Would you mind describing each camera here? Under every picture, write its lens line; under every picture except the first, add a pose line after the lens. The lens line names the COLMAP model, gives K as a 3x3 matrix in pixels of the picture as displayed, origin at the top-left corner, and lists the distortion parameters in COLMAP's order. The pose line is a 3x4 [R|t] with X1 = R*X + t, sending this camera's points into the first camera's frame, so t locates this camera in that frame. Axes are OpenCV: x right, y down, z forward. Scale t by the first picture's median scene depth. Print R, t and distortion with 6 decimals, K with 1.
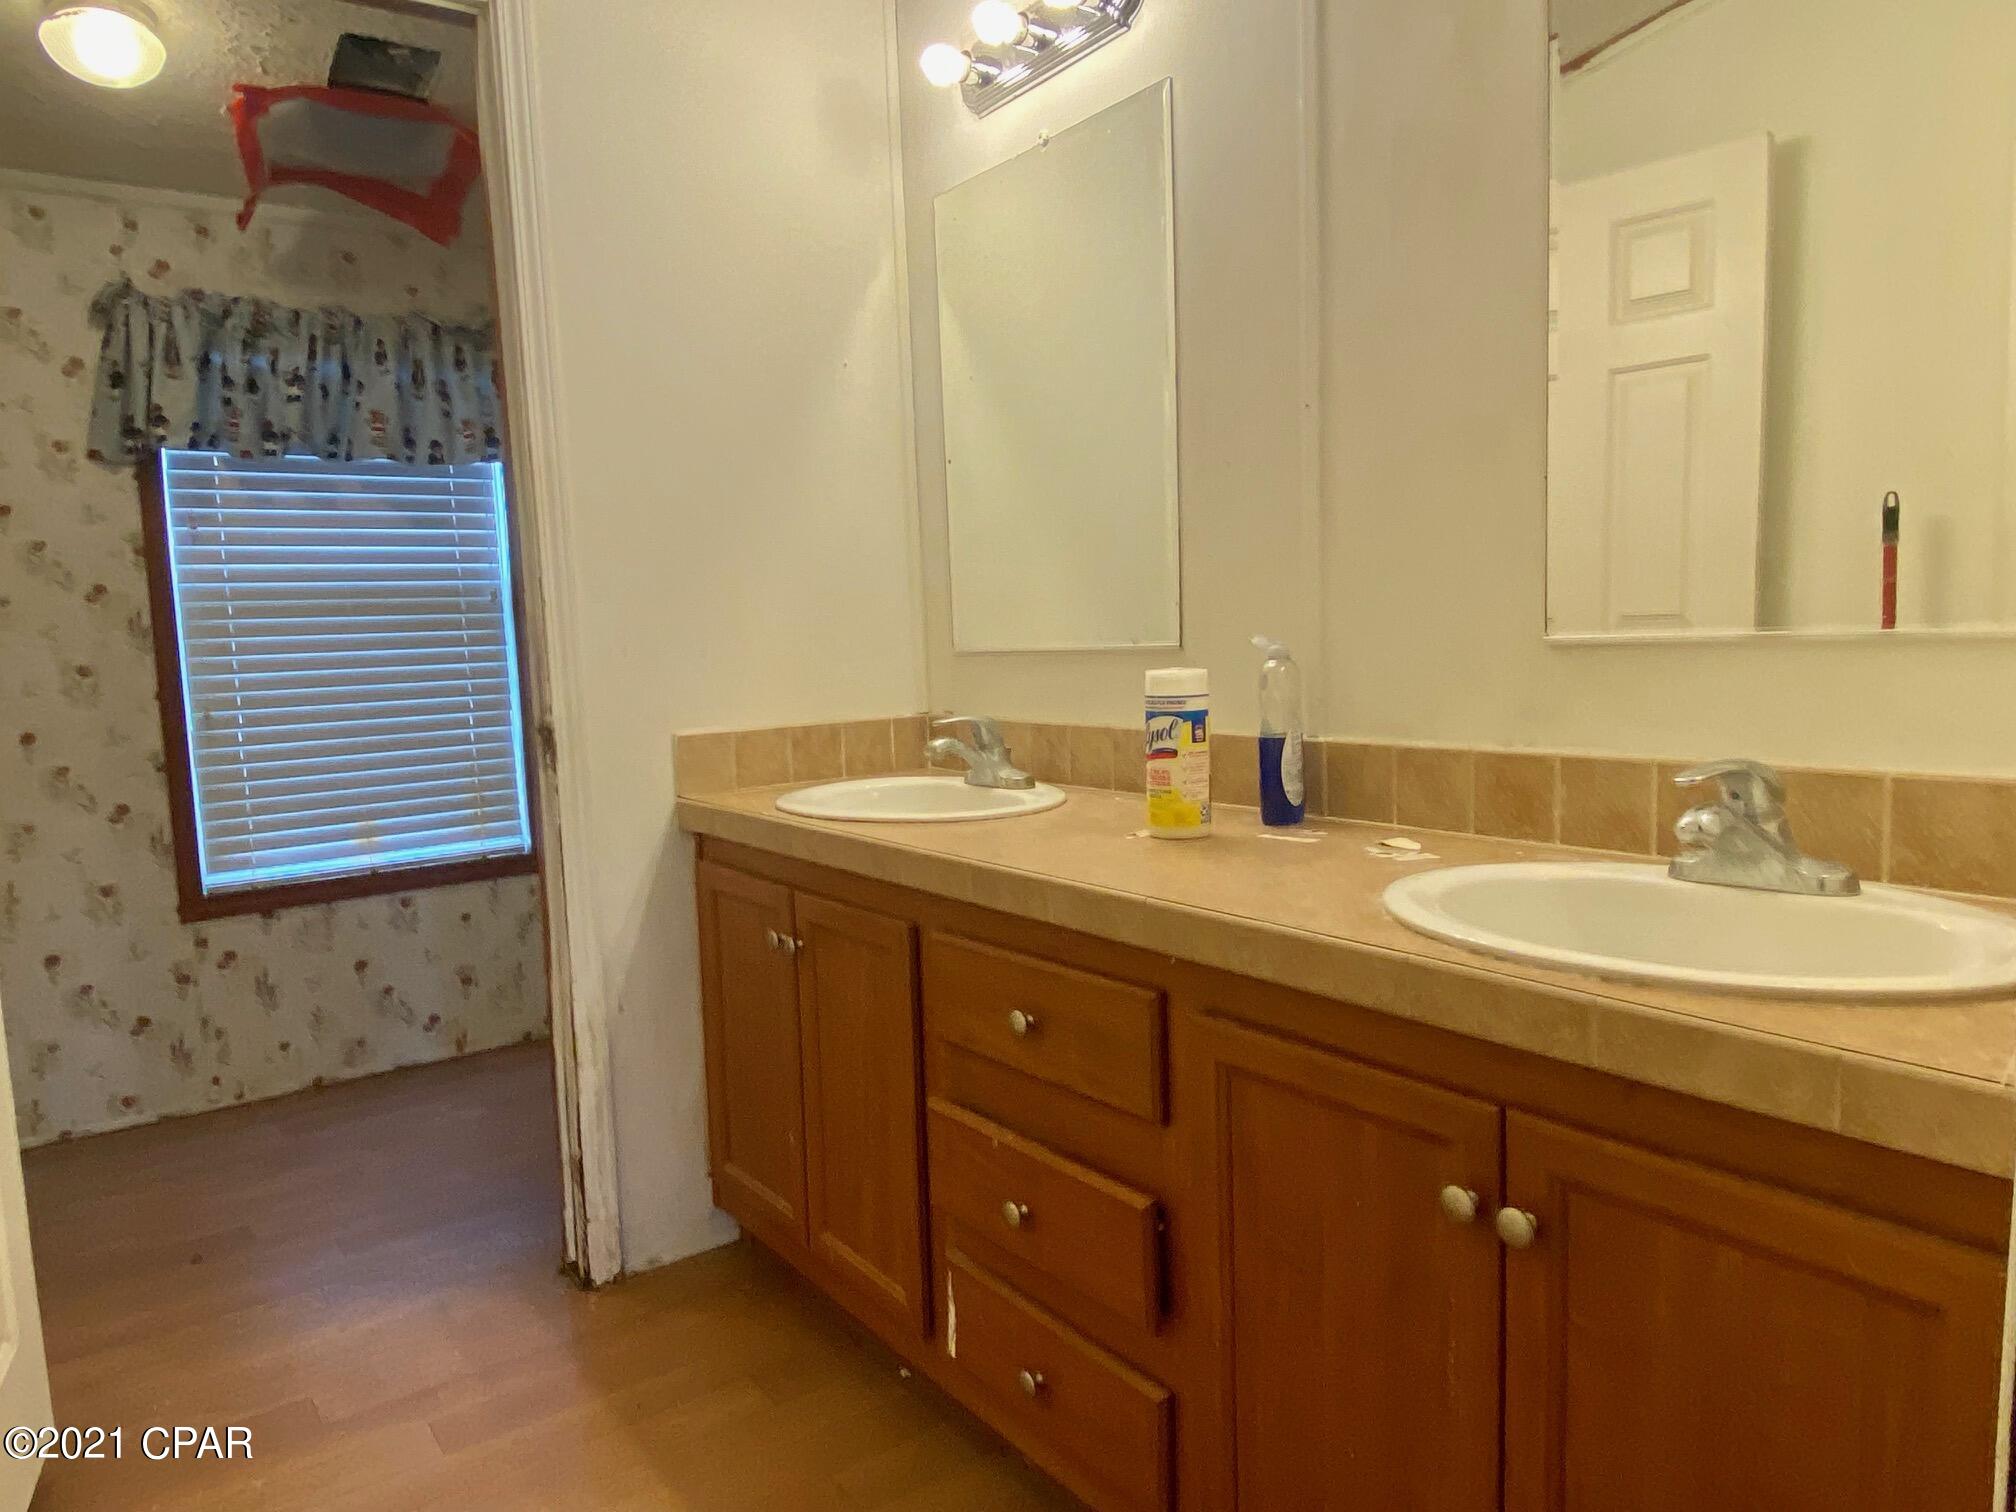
lens RADIAL K [[1290.6, 0, 1003.6], [0, 1290.6, 755.5], [0, 0, 1]] dist [0.061490, -0.073454]
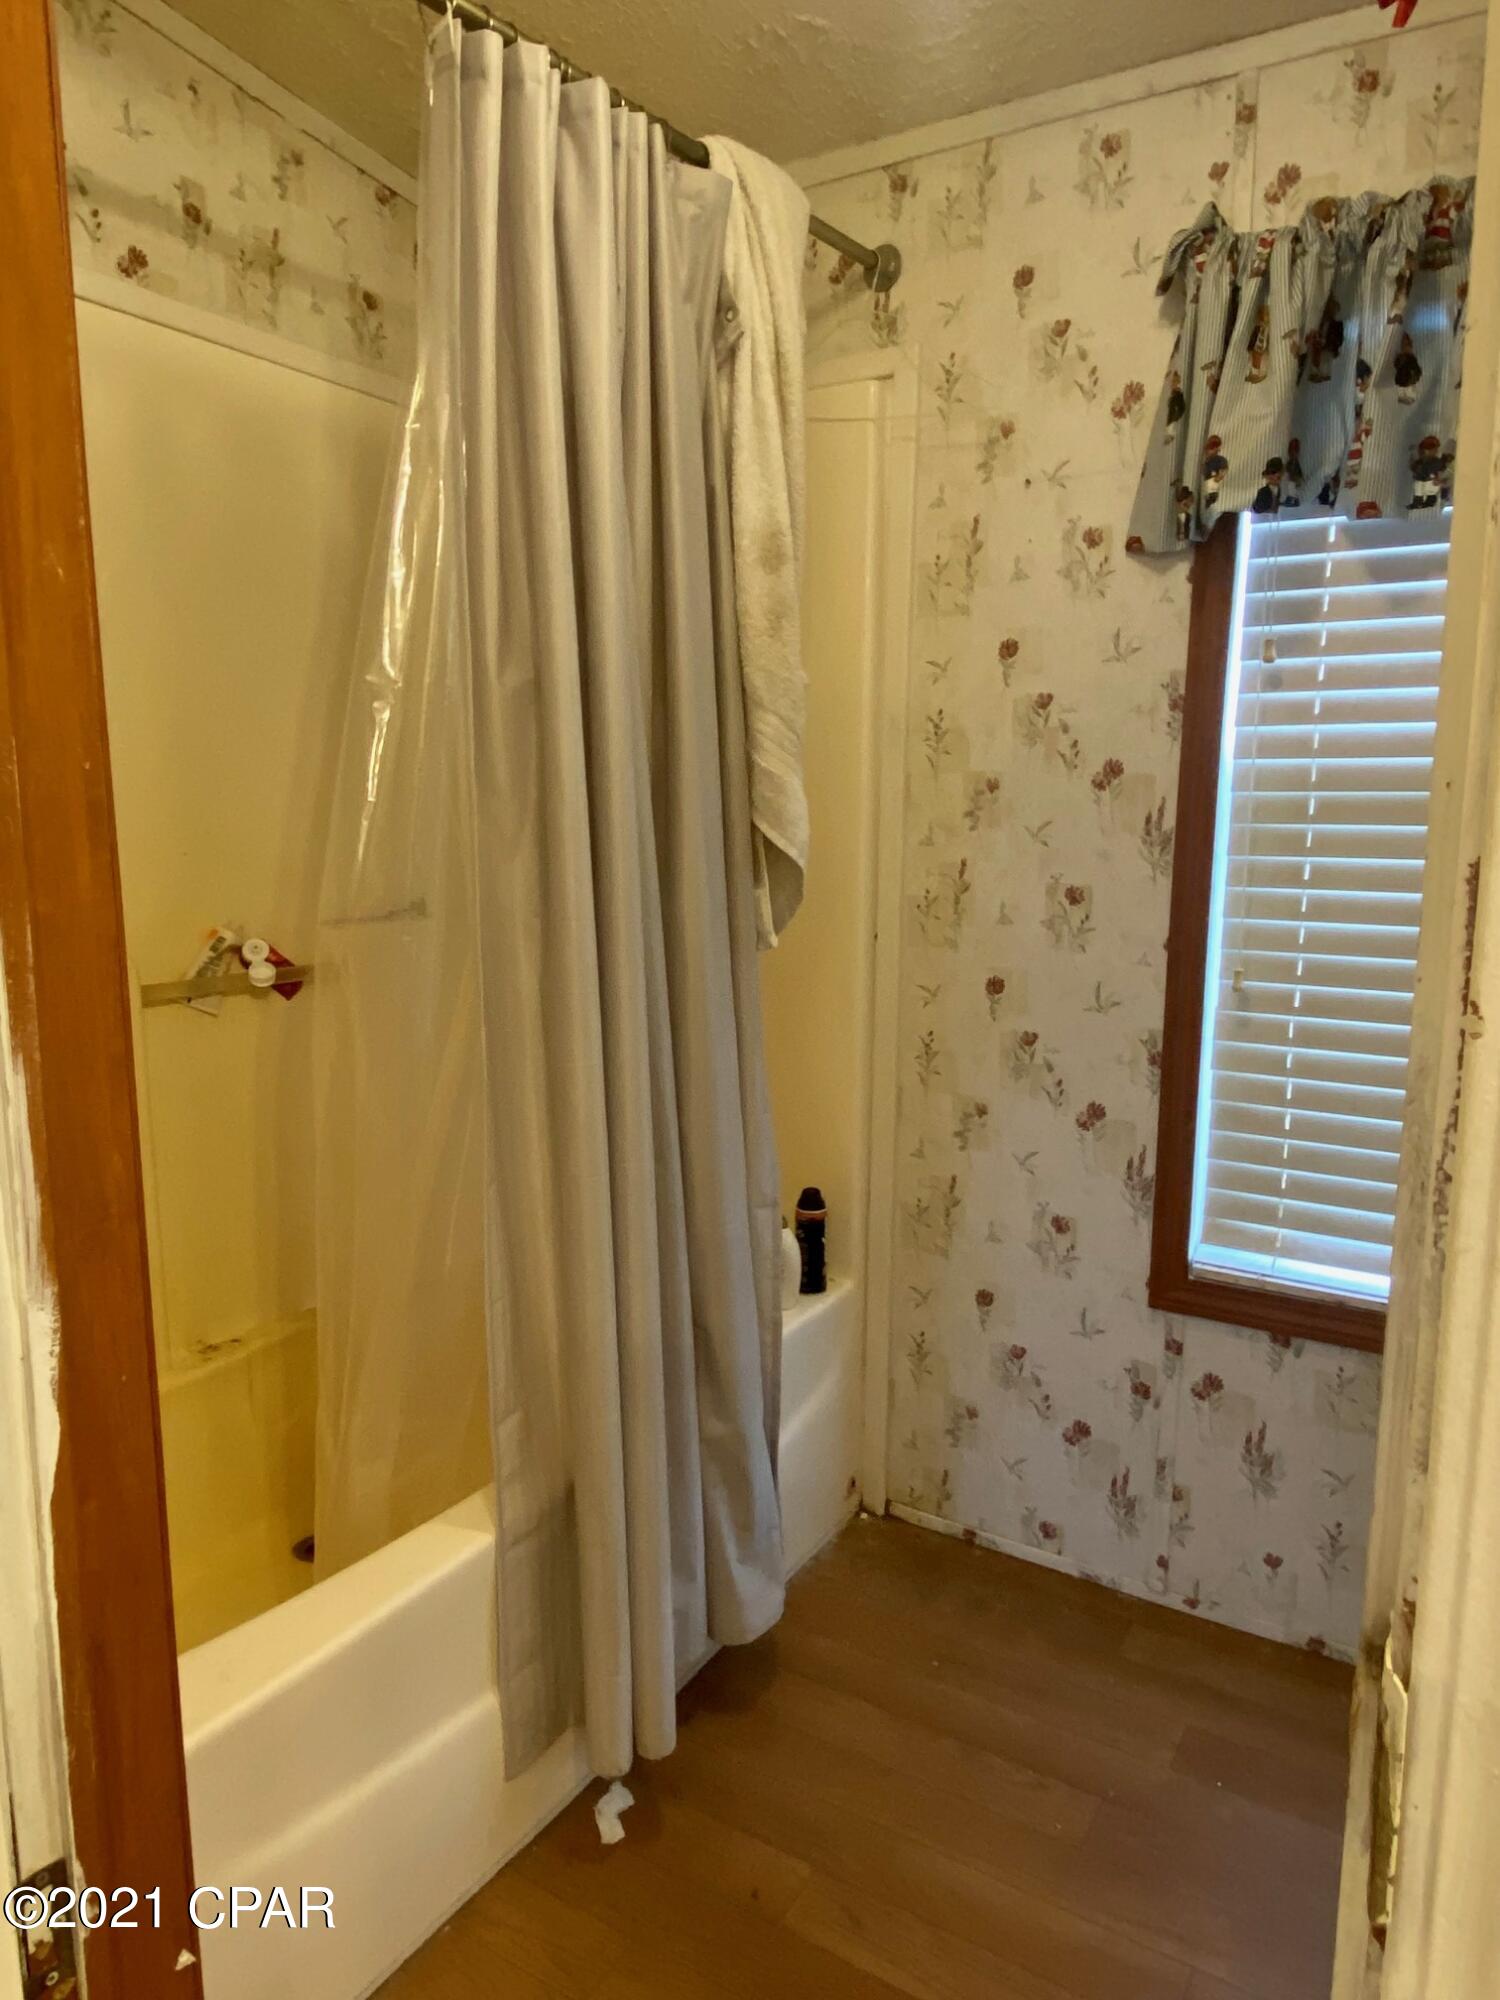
lens RADIAL K [[1280.4, 0, 771.0], [0, 1280.4, 988.4], [0, 0, 1]] dist [0.061490, -0.073454]
pose [[0.362108, 0.177973, -0.914988, -0.159045], [-0.122834, 0.982154, 0.142425, -0.087474], [0.924007, 0.060818, 0.377507, 0.596181]]
